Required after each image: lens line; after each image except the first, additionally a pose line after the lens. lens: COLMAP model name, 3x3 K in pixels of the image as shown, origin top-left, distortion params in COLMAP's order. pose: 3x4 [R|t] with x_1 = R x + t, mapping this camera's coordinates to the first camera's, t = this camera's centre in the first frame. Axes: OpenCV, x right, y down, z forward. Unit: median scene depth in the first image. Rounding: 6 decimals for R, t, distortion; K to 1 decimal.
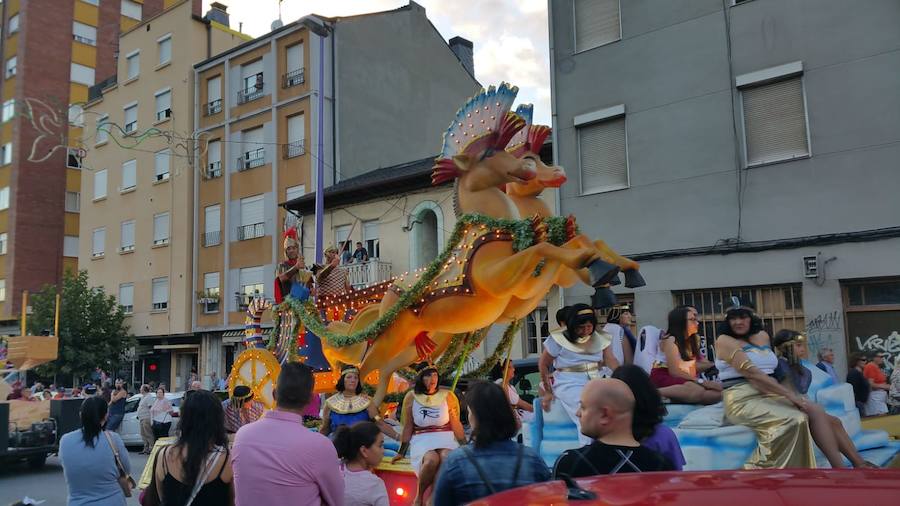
lens RADIAL K [[742.0, 0, 446.3], [0, 742.0, 268.5], [0, 0, 1]] dist [0.140299, -0.262615]
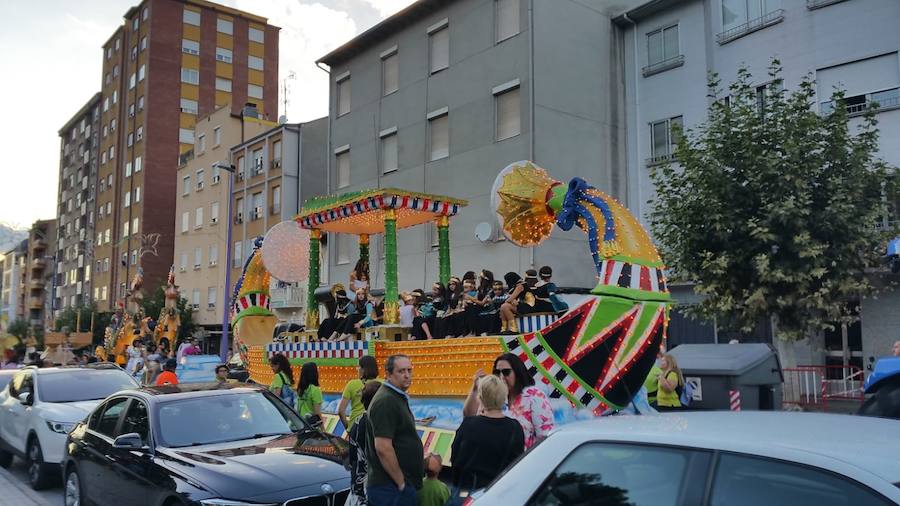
lens RADIAL K [[742.0, 0, 446.3], [0, 742.0, 268.5], [0, 0, 1]] dist [0.140299, -0.262615]
pose [[0.975053, 0.004694, -0.221923, 0.440467], [0.002027, 0.999546, 0.030046, -0.072440], [0.221964, -0.029746, 0.974601, -0.402074]]
